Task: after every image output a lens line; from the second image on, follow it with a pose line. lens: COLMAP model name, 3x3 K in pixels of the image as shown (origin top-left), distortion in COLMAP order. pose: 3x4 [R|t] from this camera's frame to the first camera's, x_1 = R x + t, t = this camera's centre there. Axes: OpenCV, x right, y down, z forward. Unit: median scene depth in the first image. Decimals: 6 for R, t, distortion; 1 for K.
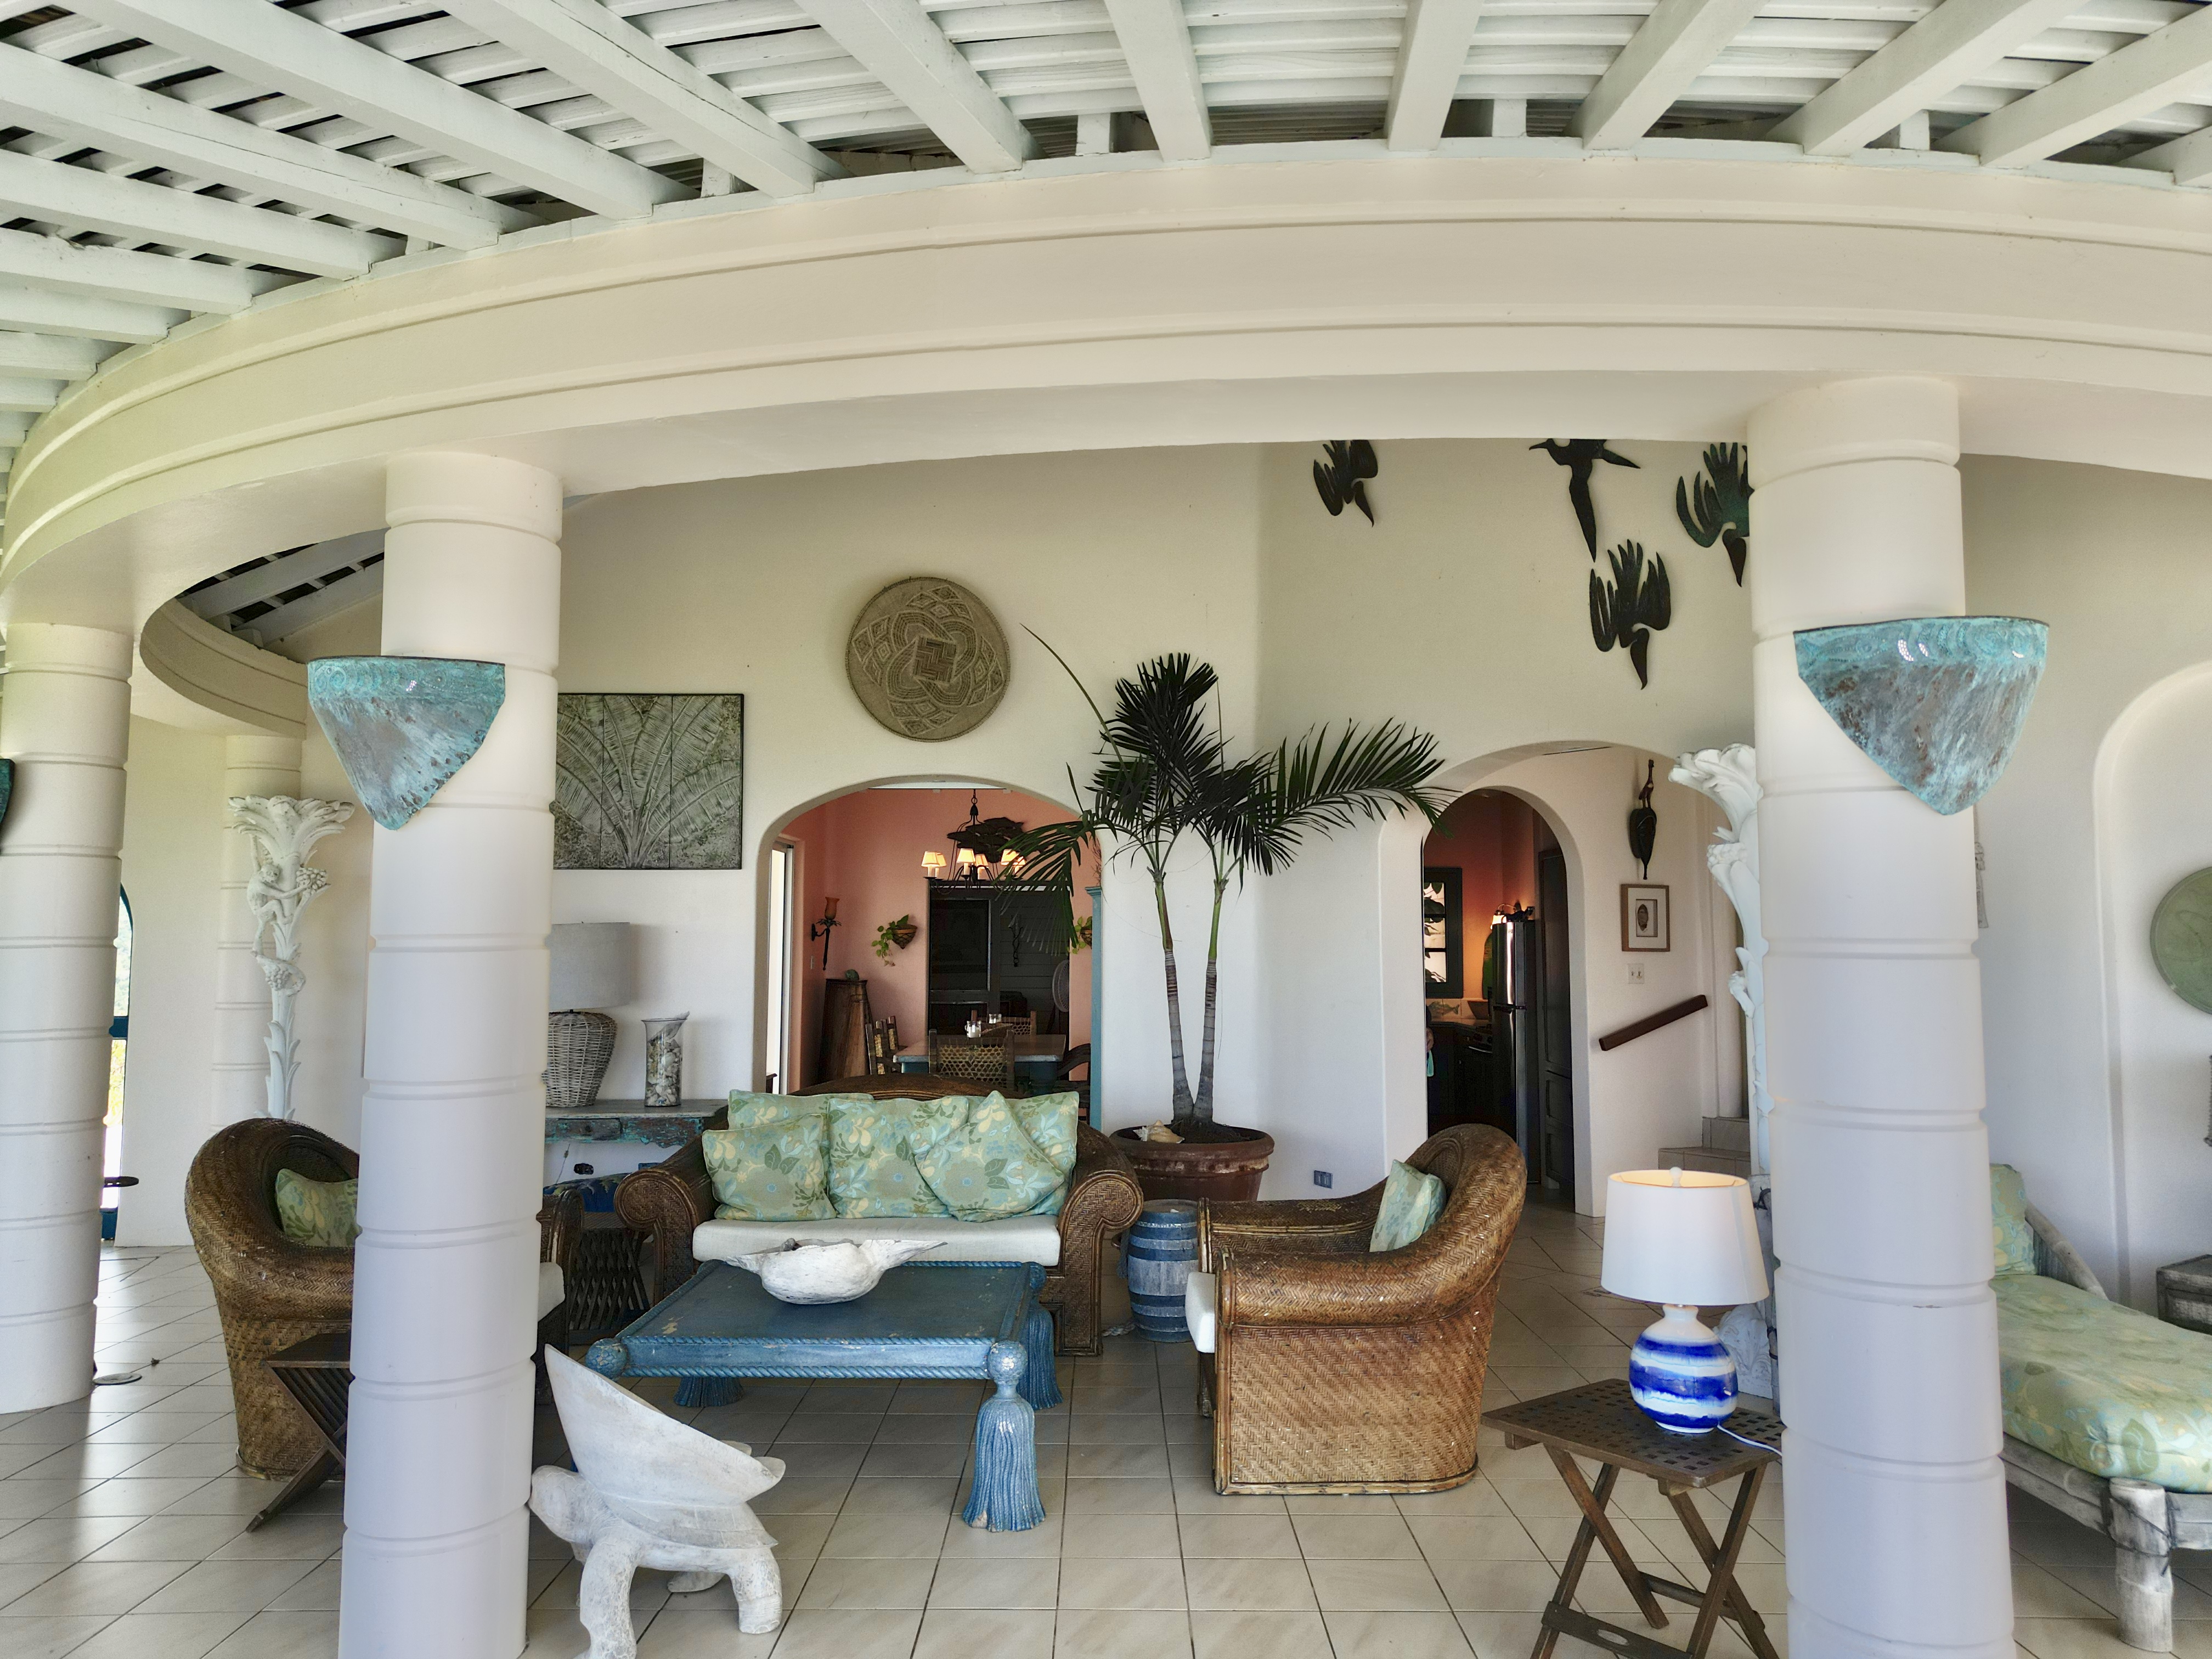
lens RADIAL K [[1567.9, 0, 1112.0], [0, 1567.9, 827.9], [0, 0, 1]] dist [0.116764, -0.244372]
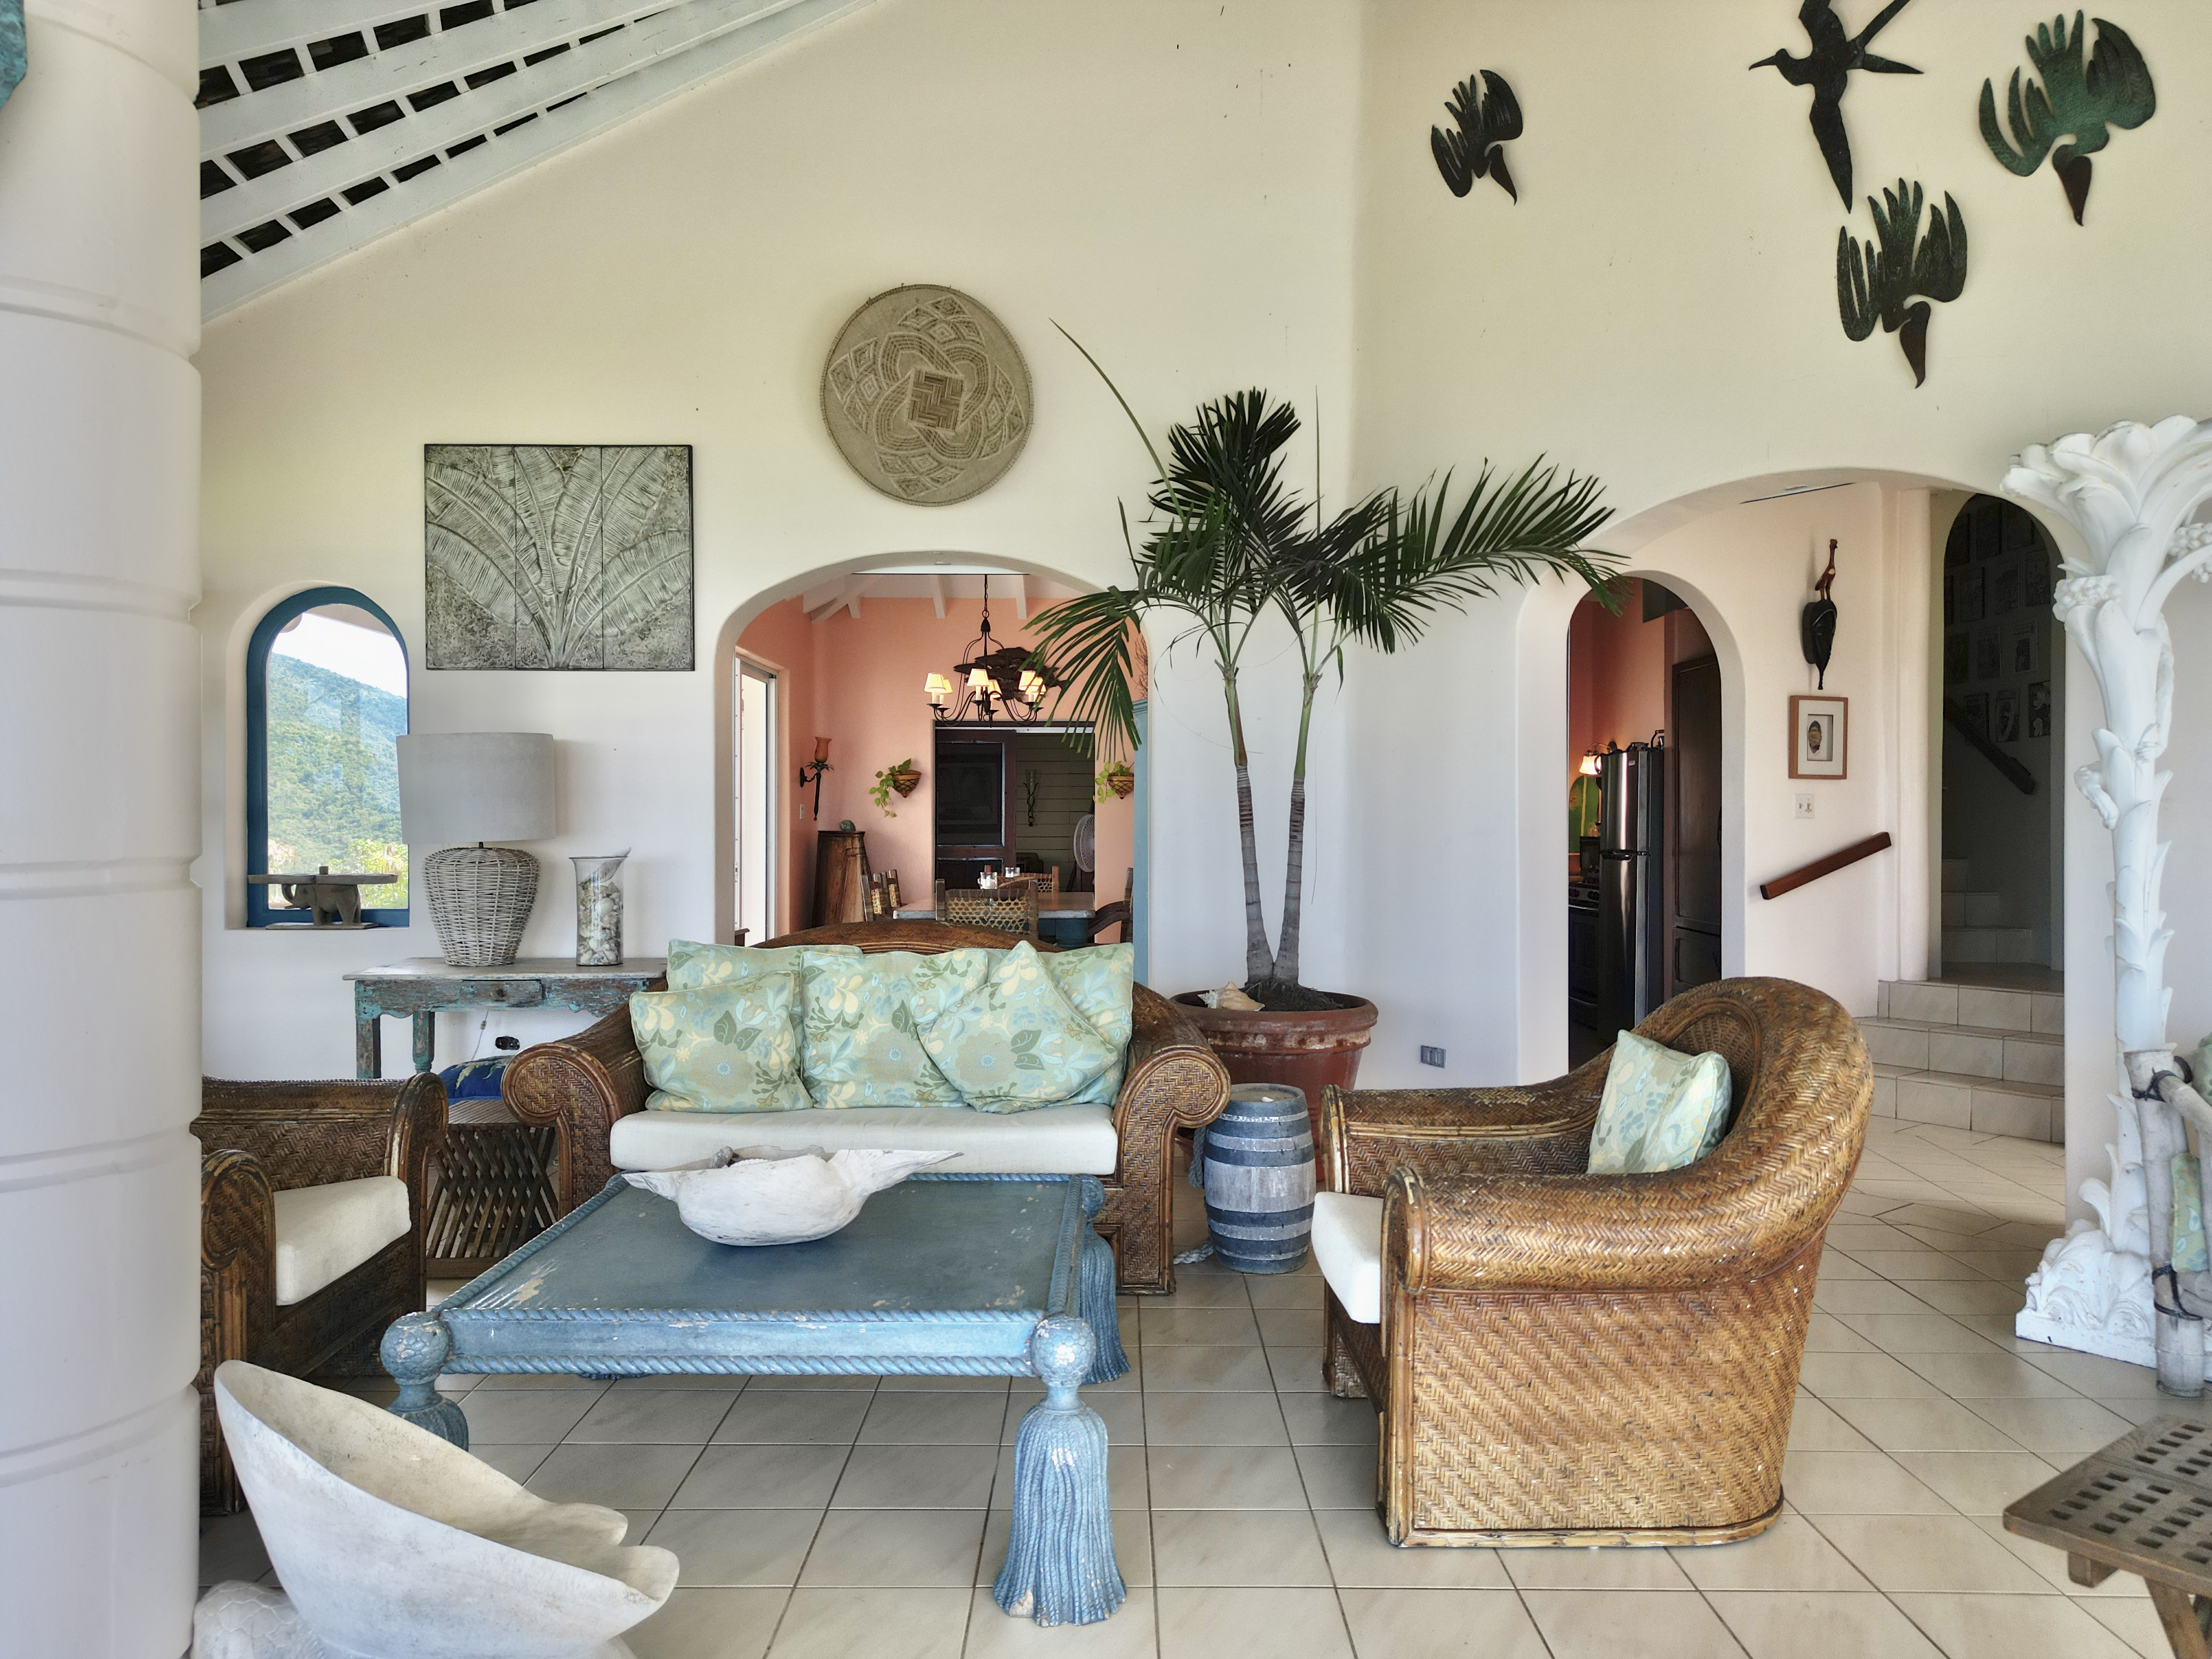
lens RADIAL K [[1562.1, 0, 1112.0], [0, 1562.1, 838.7], [0, 0, 1]] dist [0.082072, -0.085431]
pose [[0.999992, -0.000988, -0.003955, -0.027917], [0.001313, 0.996560, 0.082864, 0.054684], [0.003860, -0.082868, 0.996553, 0.253536]]
